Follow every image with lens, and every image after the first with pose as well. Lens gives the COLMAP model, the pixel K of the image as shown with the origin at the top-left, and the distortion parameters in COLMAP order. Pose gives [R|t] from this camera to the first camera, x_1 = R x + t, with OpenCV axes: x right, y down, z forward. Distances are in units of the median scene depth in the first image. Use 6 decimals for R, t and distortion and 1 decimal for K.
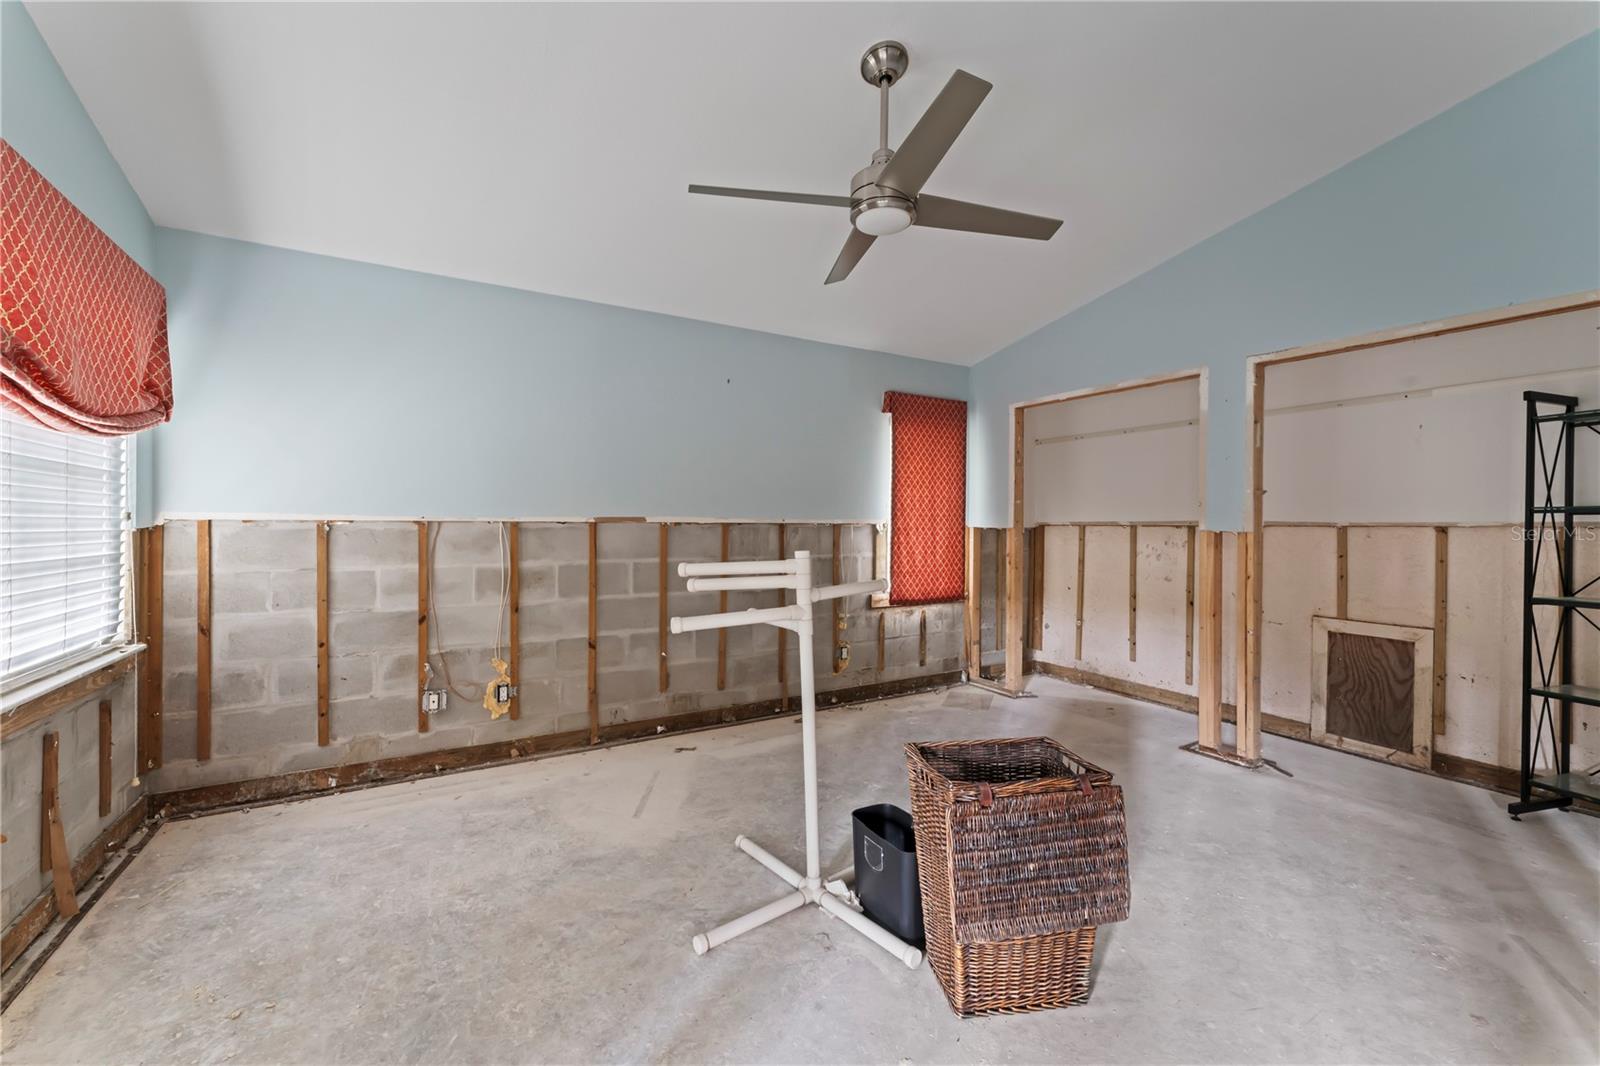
lens RADIAL K [[648.4, 0, 789.6], [0, 648.4, 524.9], [0, 0, 1]] dist [0.003473, 0.000703]
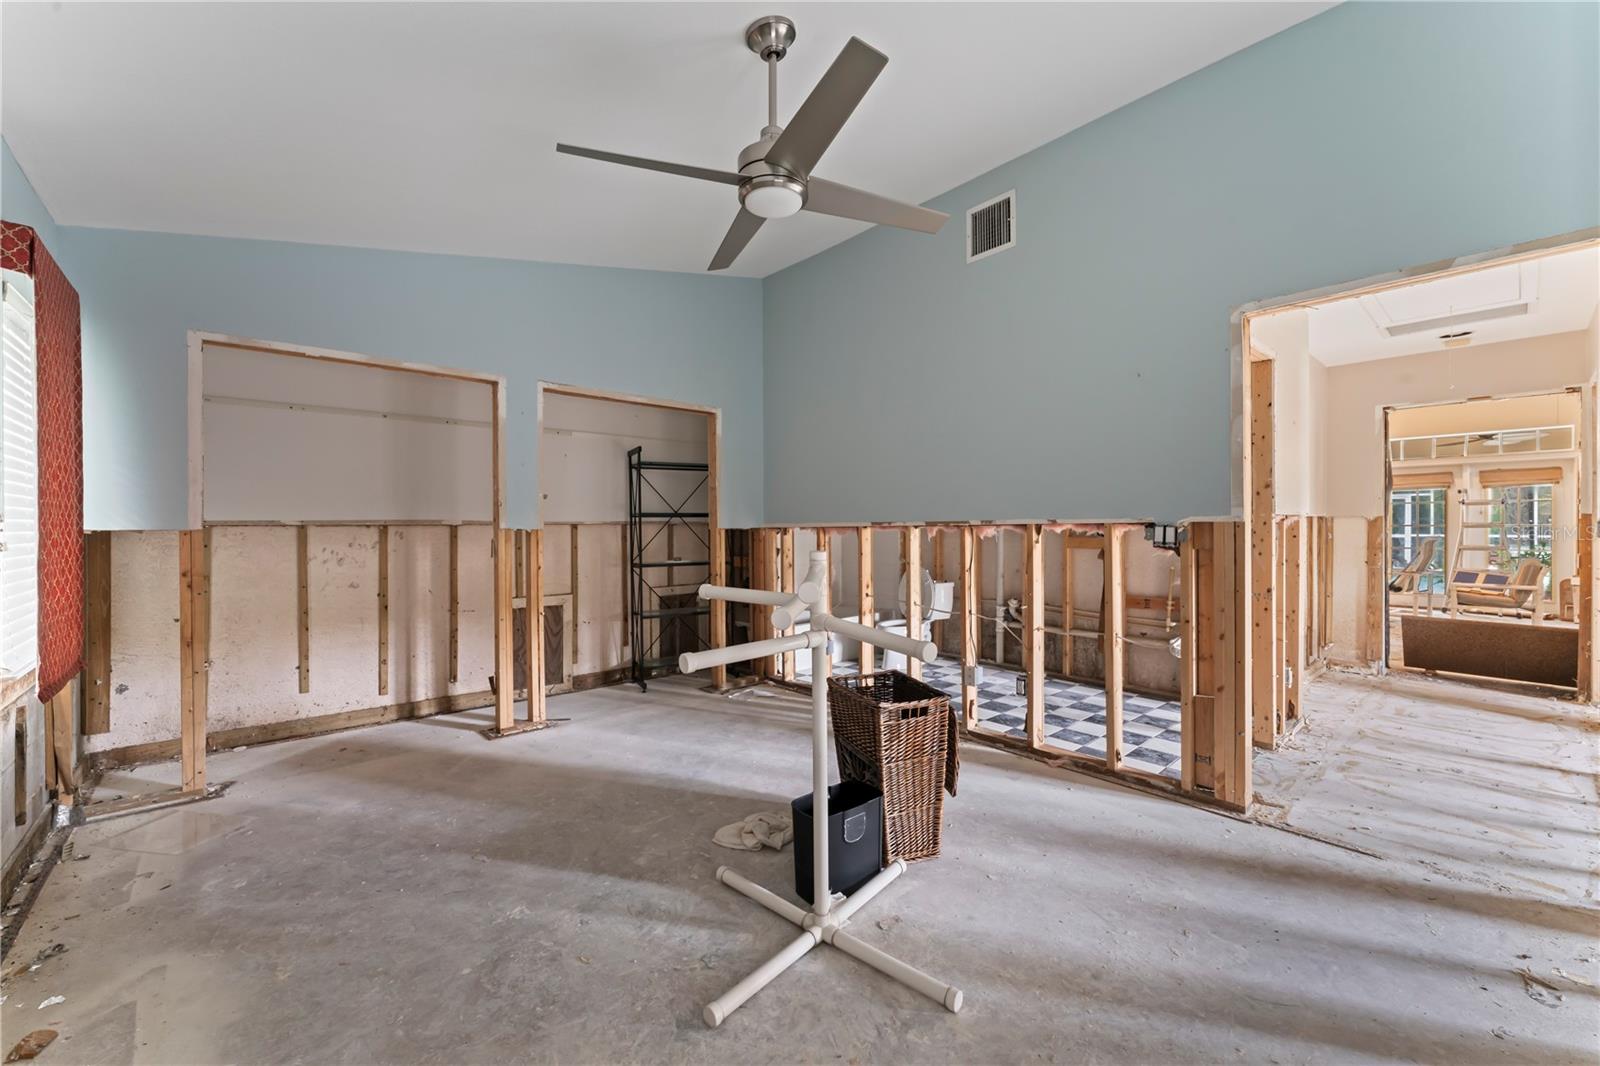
lens RADIAL K [[648.4, 0, 788.1], [0, 648.4, 531.5], [0, 0, 1]] dist [0.003473, 0.000703]
pose [[-0.199778, -0.012608, 0.979760, -0.657005], [0.005433, 0.999888, 0.013975, 0.000926], [-0.979826, 0.008115, -0.199687, 0.969262]]
